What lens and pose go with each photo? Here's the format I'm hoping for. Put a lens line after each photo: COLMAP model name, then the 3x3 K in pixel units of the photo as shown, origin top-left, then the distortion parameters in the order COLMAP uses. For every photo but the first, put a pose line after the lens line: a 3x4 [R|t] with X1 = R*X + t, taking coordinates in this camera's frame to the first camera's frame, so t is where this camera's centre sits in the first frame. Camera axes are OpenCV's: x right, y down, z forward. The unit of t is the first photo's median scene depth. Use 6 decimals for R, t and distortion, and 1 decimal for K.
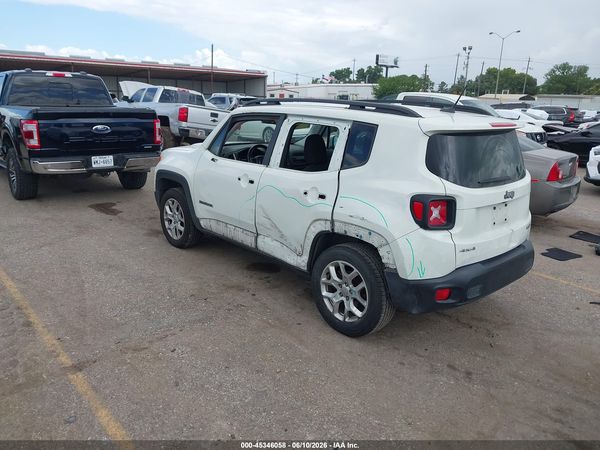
lens RADIAL K [[470.5, 0, 300.0], [0, 470.5, 225.0], [0, 0, 1]] dist [0.086937, -0.152602]
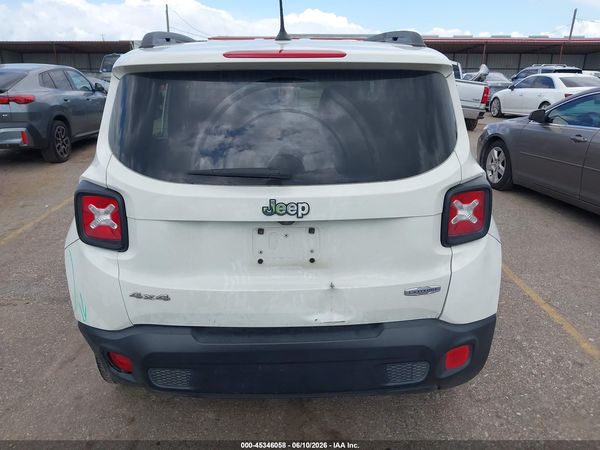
lens RADIAL K [[470.5, 0, 300.0], [0, 470.5, 225.0], [0, 0, 1]] dist [0.086937, -0.152602]
pose [[0.754926, 0.162637, -0.635324, 0.626421], [-0.137032, 0.986496, 0.089705, -0.074212], [0.641334, 0.019339, 0.767018, 0.556968]]
